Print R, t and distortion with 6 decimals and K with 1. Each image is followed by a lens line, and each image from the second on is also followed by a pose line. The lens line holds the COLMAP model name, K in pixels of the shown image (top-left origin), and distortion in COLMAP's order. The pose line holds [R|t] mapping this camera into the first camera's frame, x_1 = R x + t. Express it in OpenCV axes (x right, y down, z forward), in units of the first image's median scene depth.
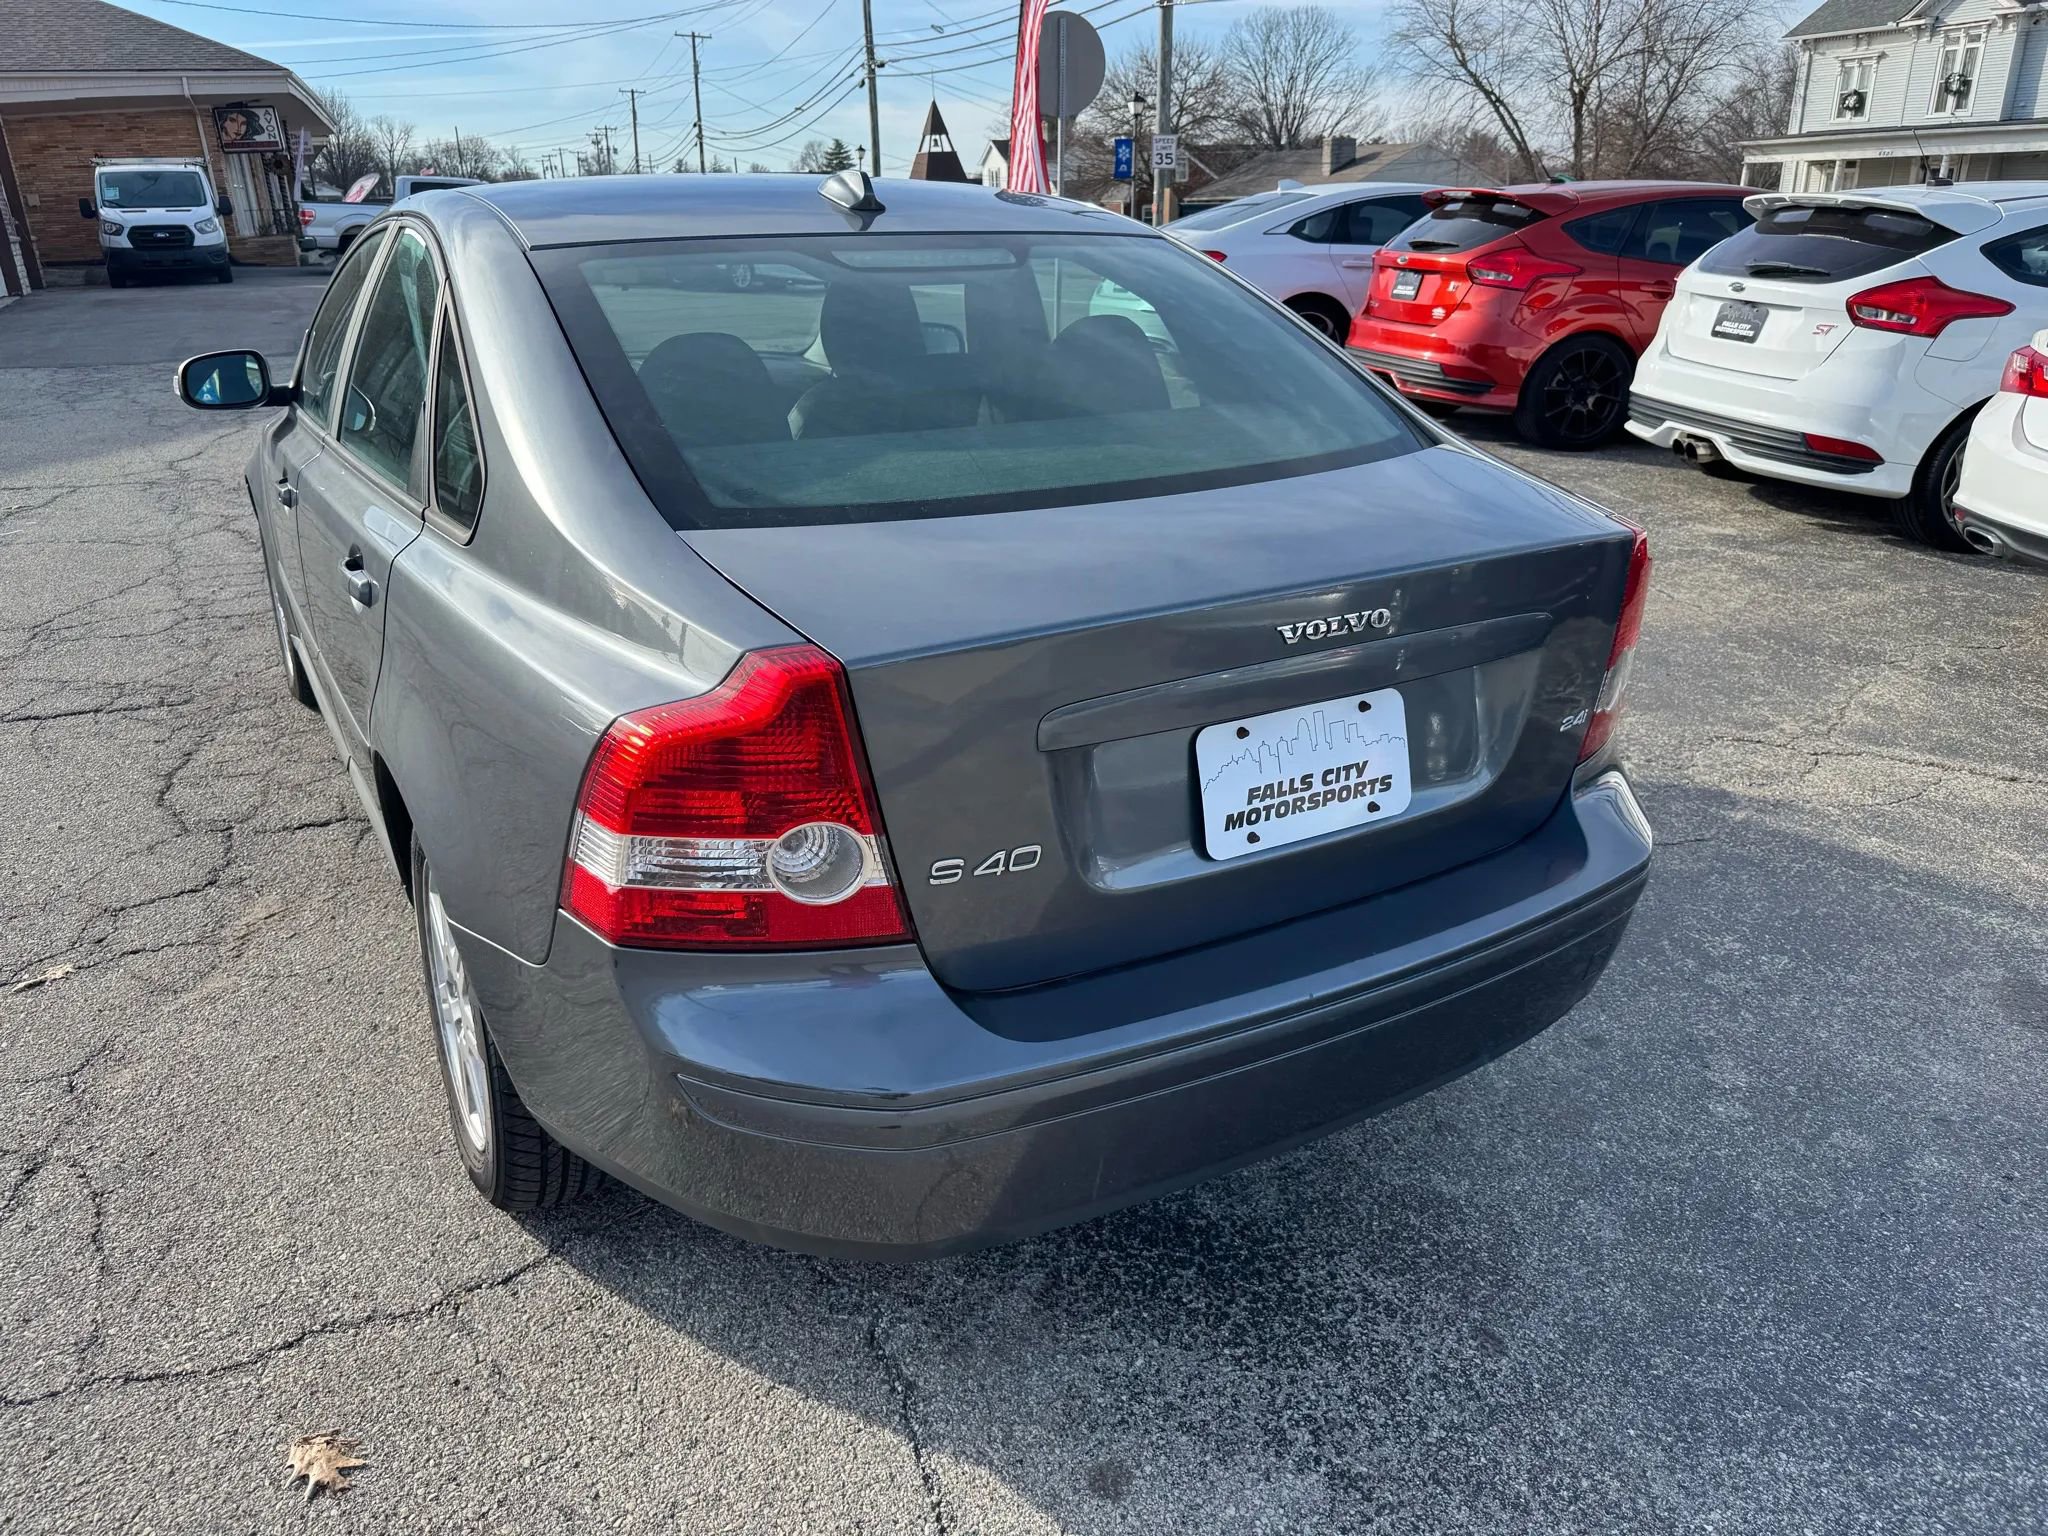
lens RADIAL K [[1465.5, 0, 1011.4], [0, 1465.5, 770.1], [0, 0, 1]] dist [-0.003159, -0.004620]
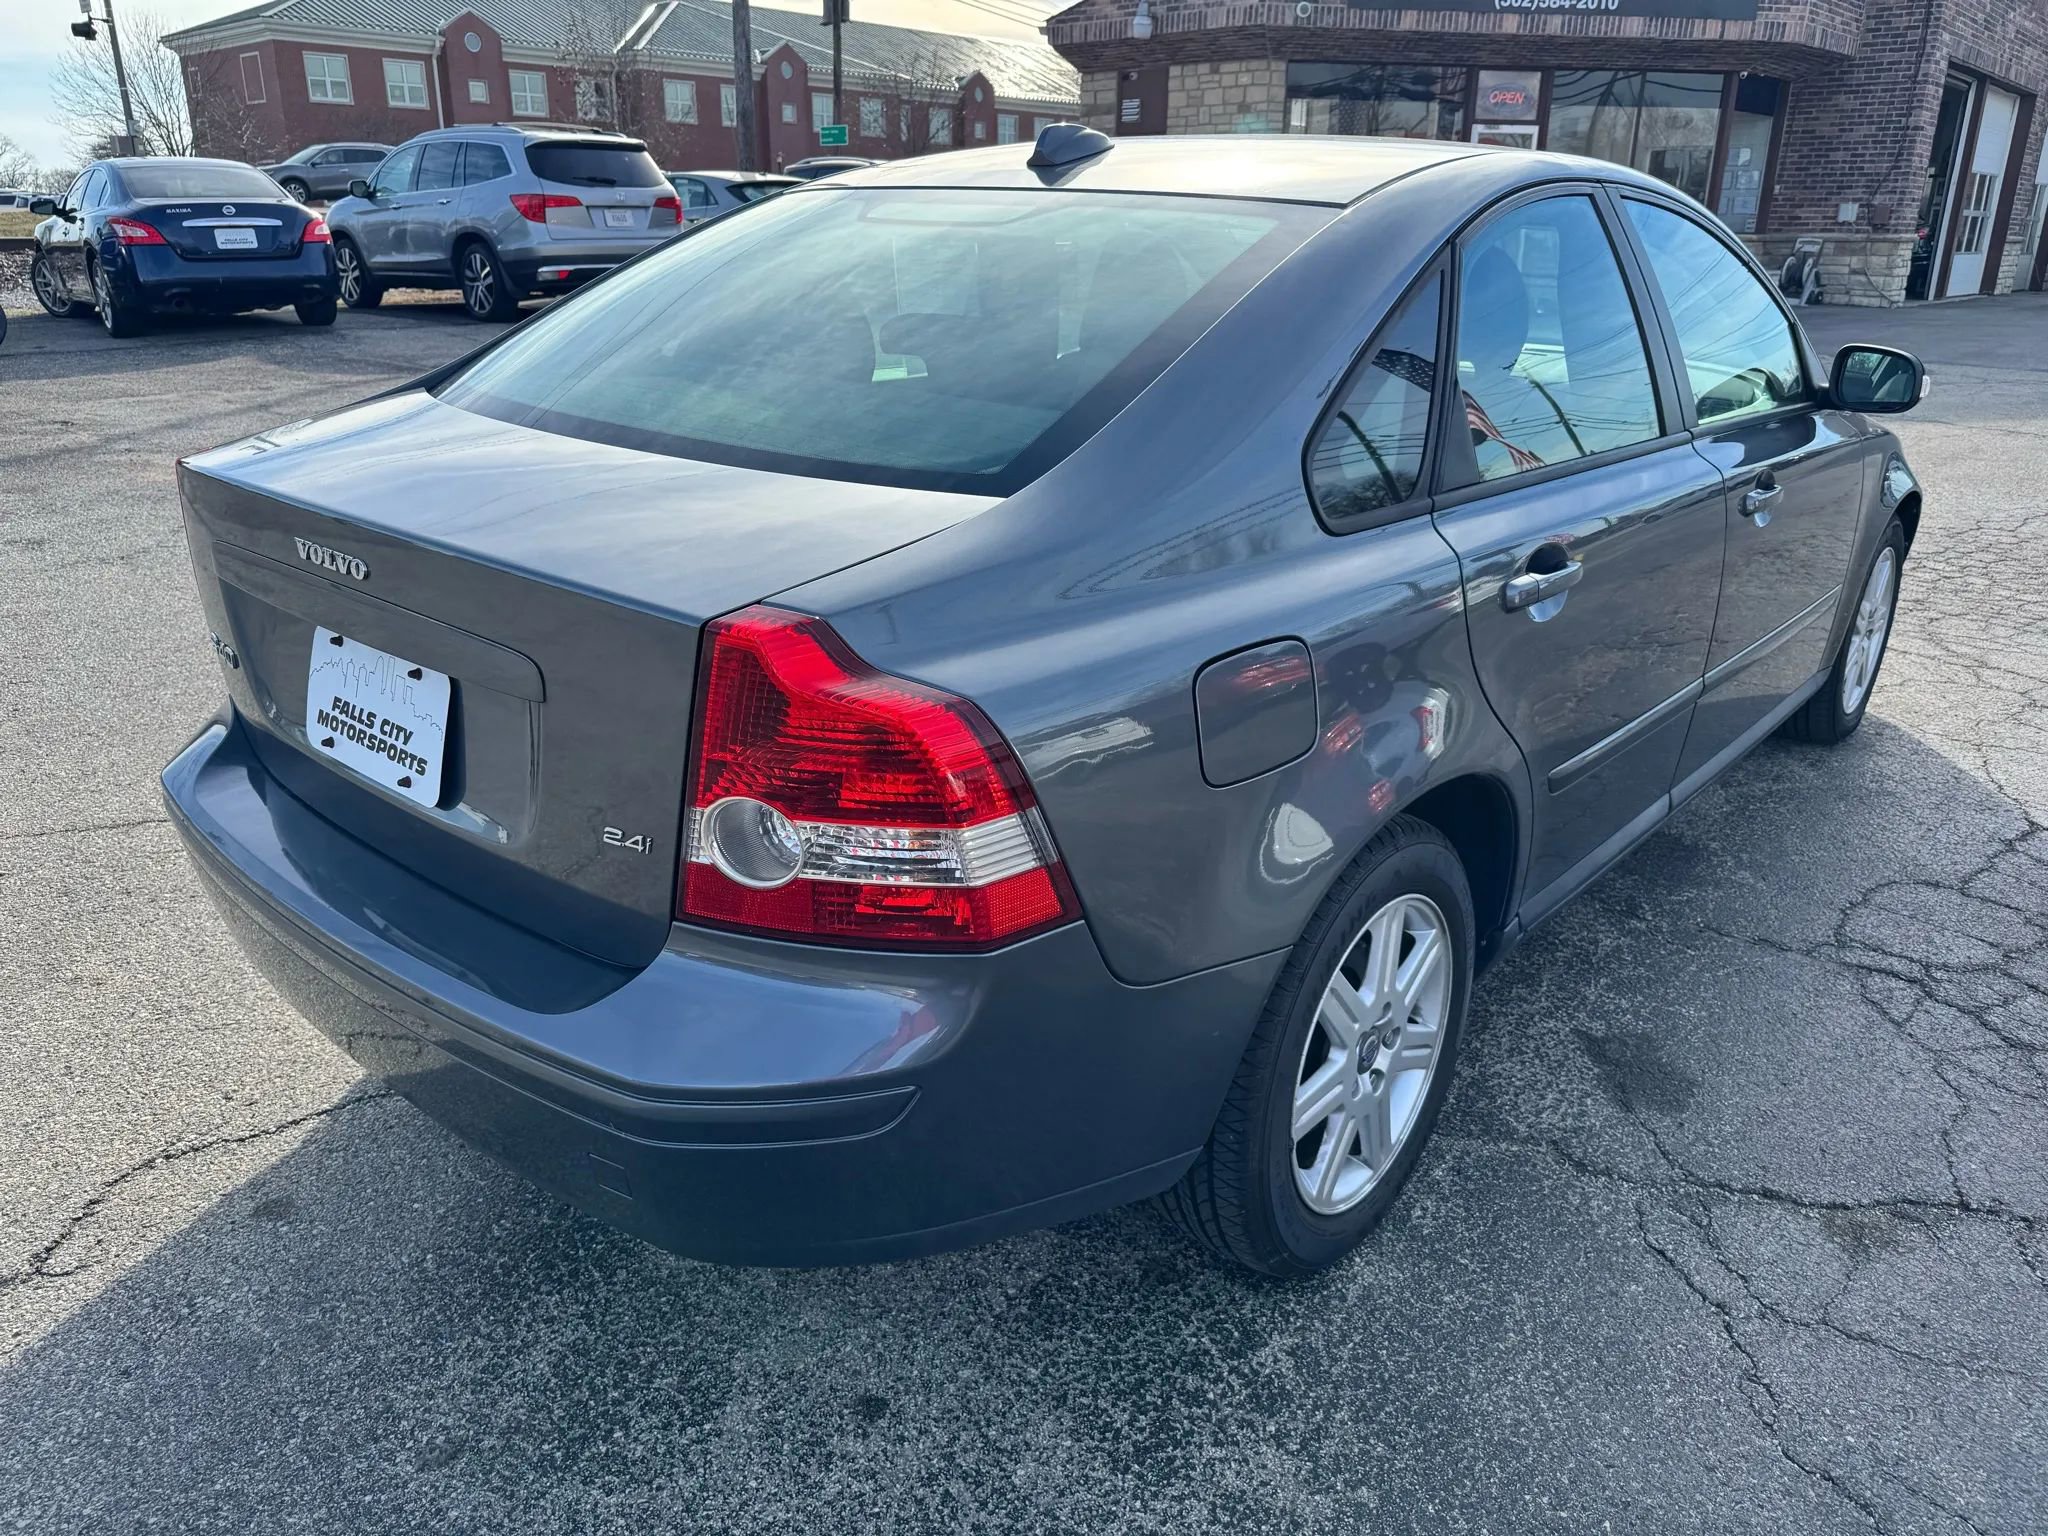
lens RADIAL K [[1456.8, 0, 1019.8], [0, 1456.8, 761.1], [0, 0, 1]] dist [0.013436, -0.020200]
pose [[0.325919, 0.346356, -0.879667, 0.319628], [-0.356961, 0.906682, 0.224738, -0.090354], [0.875418, 0.240760, 0.419140, 0.254004]]
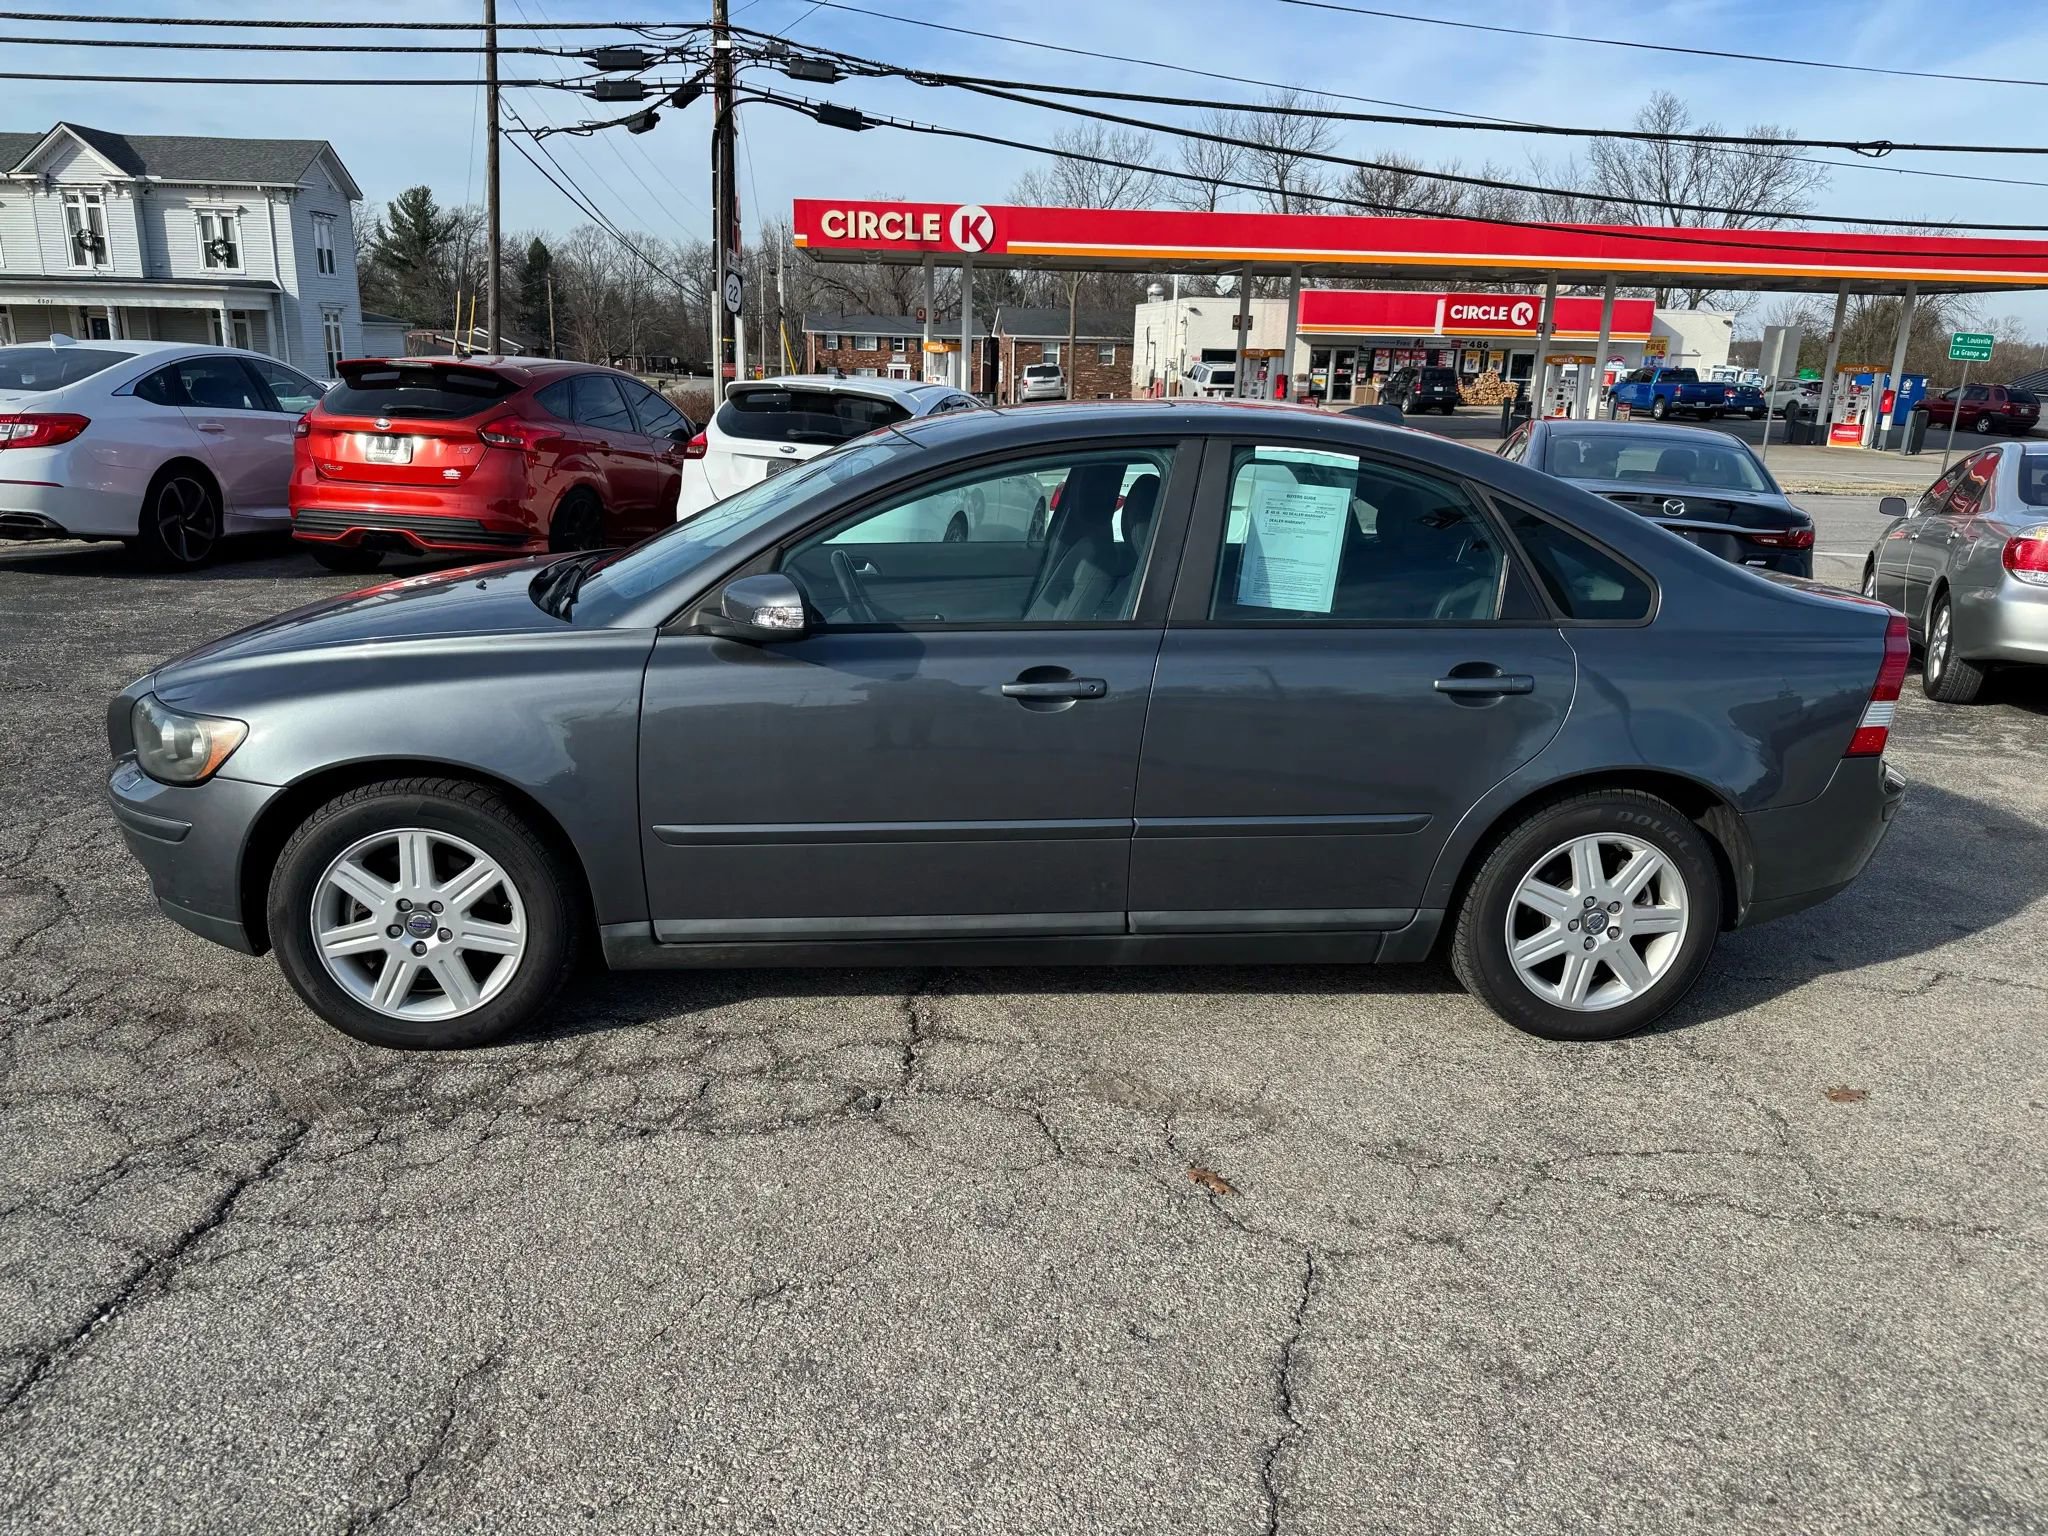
lens RADIAL K [[1443.4, 0, 1018.4], [0, 1443.4, 776.1], [0, 0, 1]] dist [0.021034, -0.028615]
pose [[0.413318, -0.223660, 0.882691, -0.673895], [0.295137, 0.949941, 0.102503, -0.115103], [-0.861430, 0.218149, 0.458638, 0.266350]]
